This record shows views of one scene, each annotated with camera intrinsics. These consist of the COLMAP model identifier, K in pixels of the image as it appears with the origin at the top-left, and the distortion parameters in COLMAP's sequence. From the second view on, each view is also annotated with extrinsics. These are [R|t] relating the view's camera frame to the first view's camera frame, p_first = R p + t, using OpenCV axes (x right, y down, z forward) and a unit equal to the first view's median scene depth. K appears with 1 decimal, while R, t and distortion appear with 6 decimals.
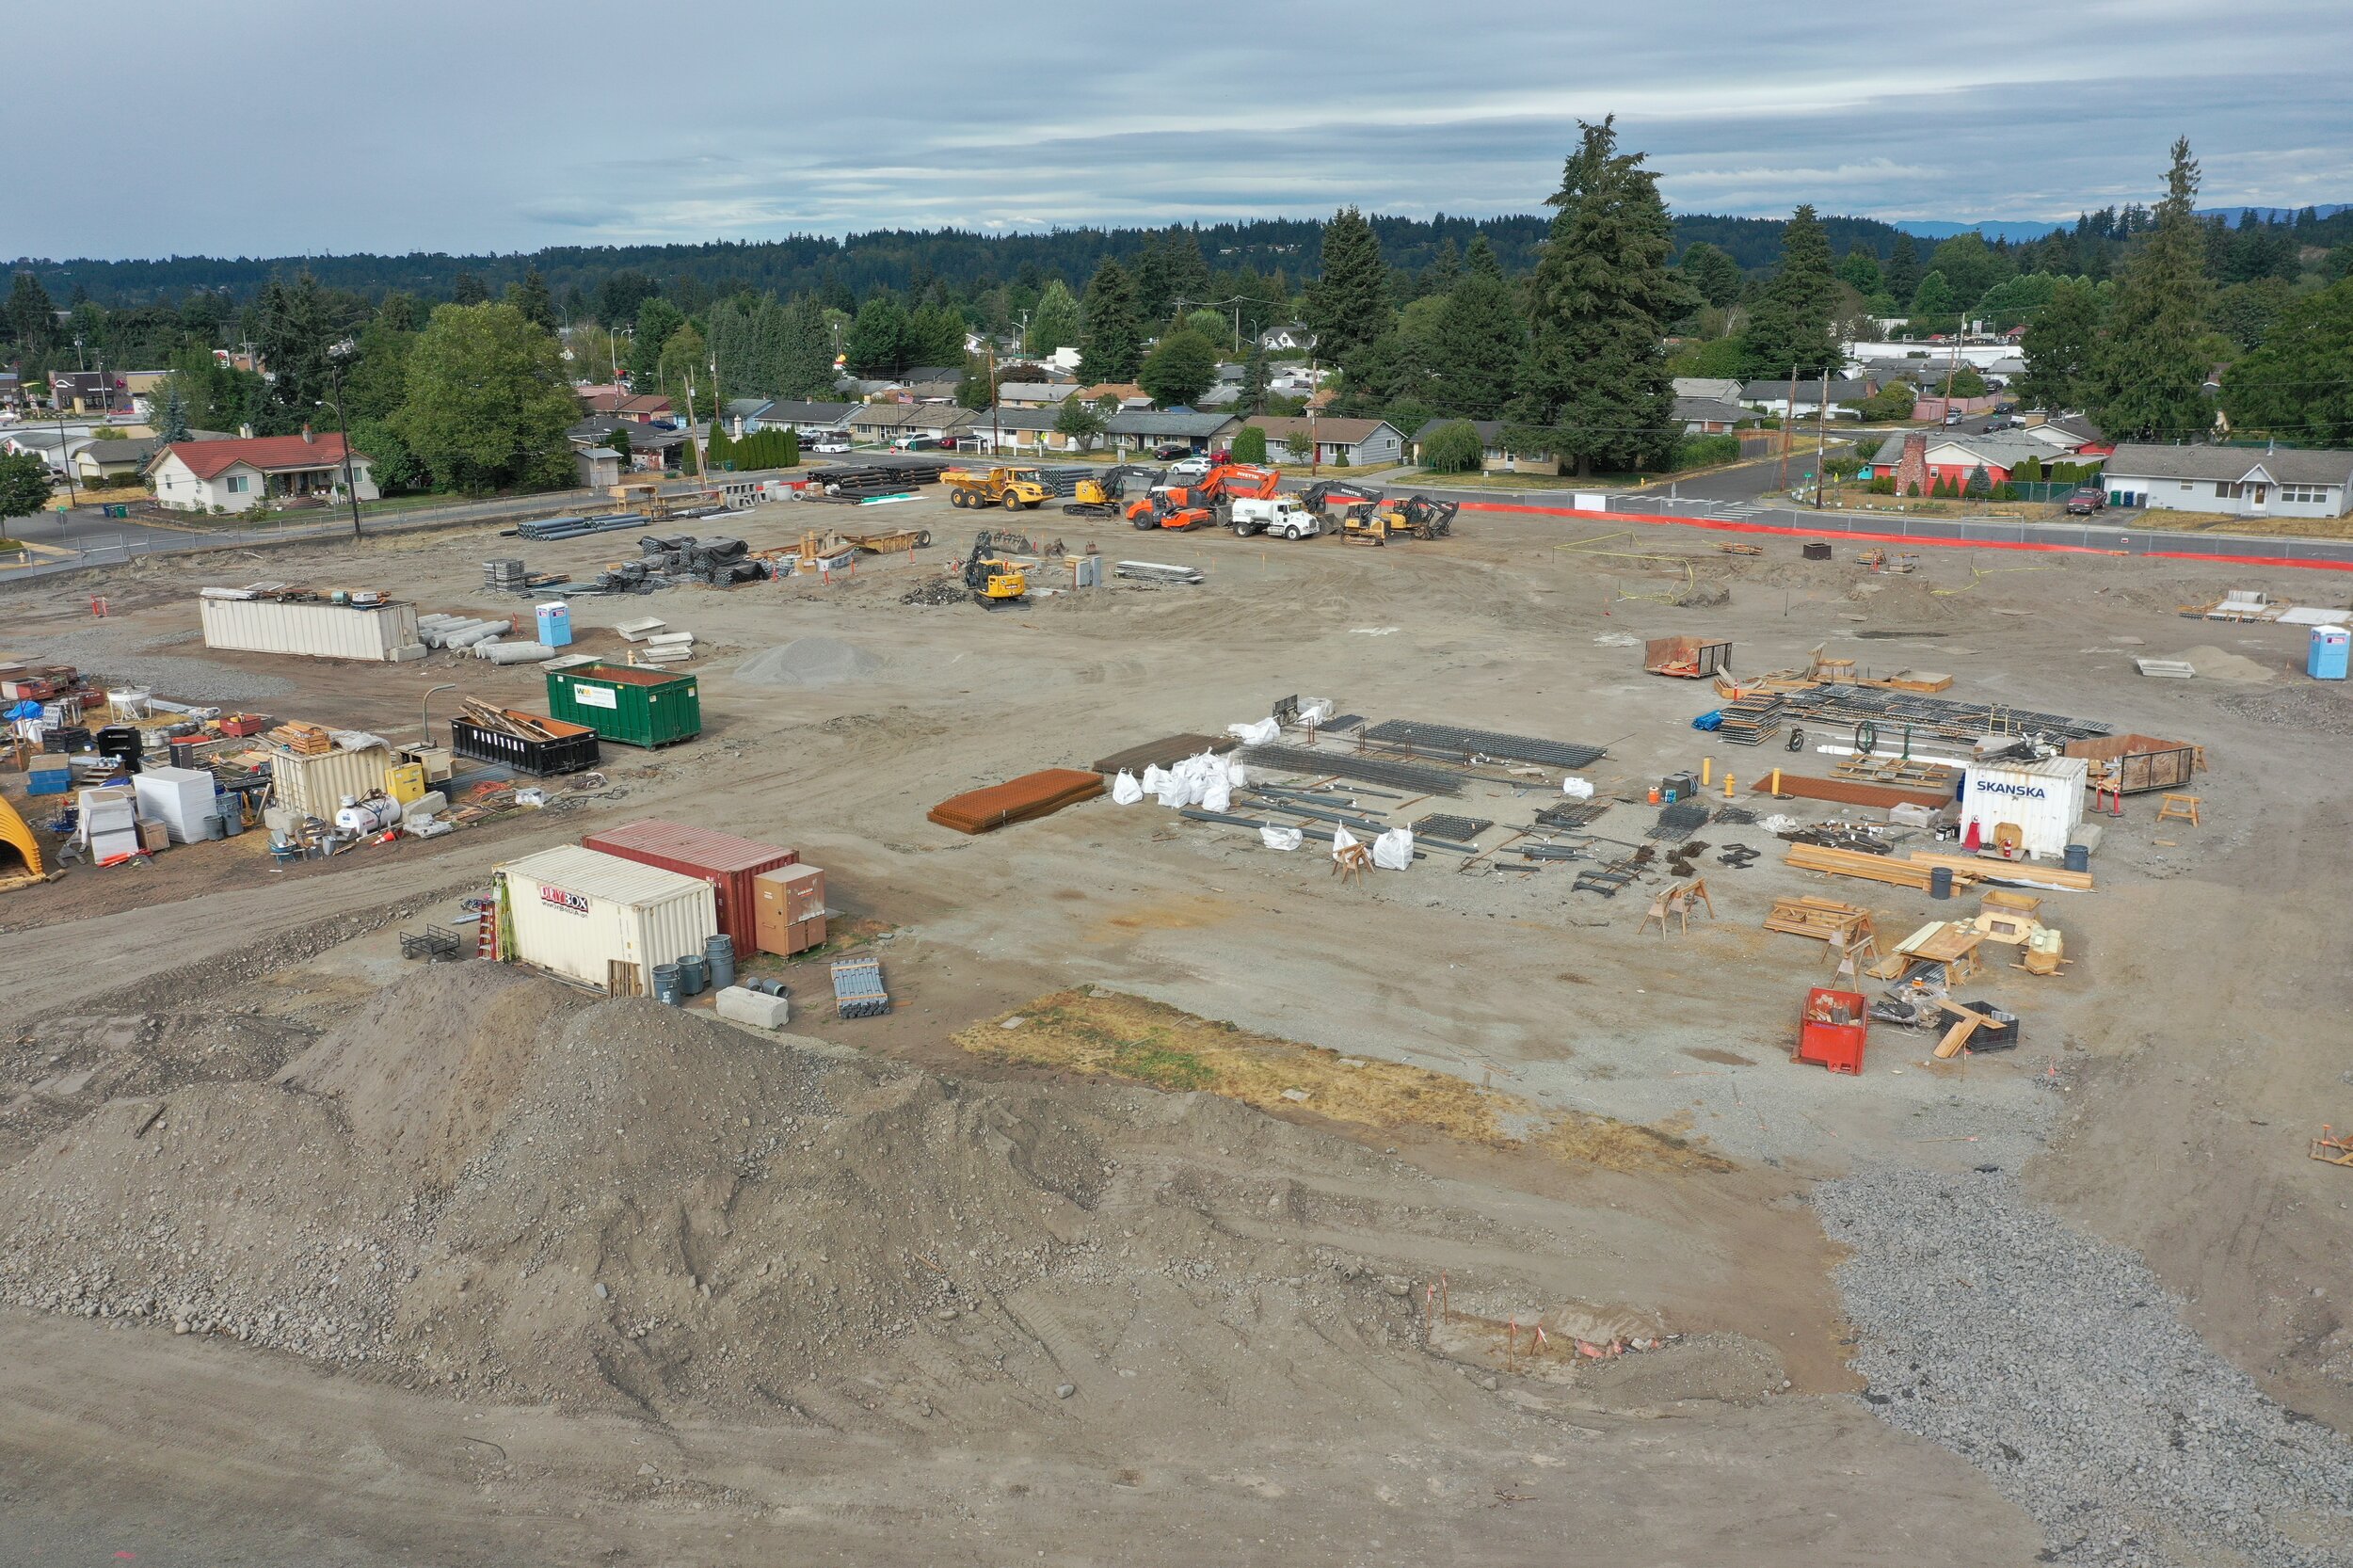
lens RADIAL K [[1838.4, 0, 1176.5], [0, 1838.4, 784.0], [0, 0, 1]] dist [-0.001197, 0.004616]
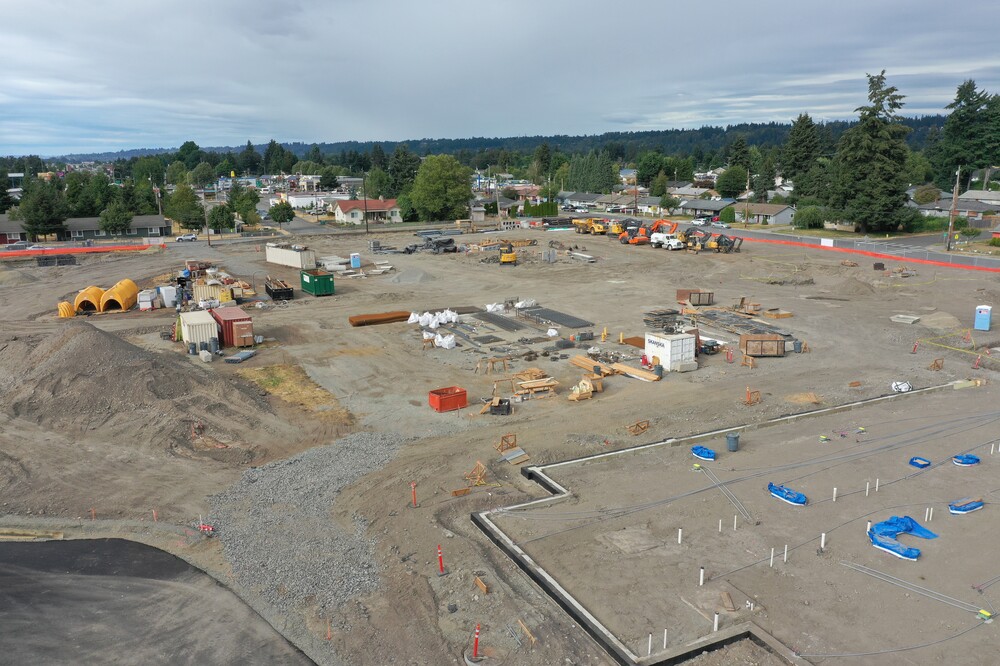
lens RADIAL K [[783.6, 0, 500.0], [0, 783.6, 333.0], [0, 0, 1]] dist [-0.003721, 0.003159]
pose [[0.897430, 0.098422, -0.430039, 0.220027], [-0.112152, 0.993669, -0.006628, 0.006303], [0.426664, 0.054178, 0.902786, -0.023451]]
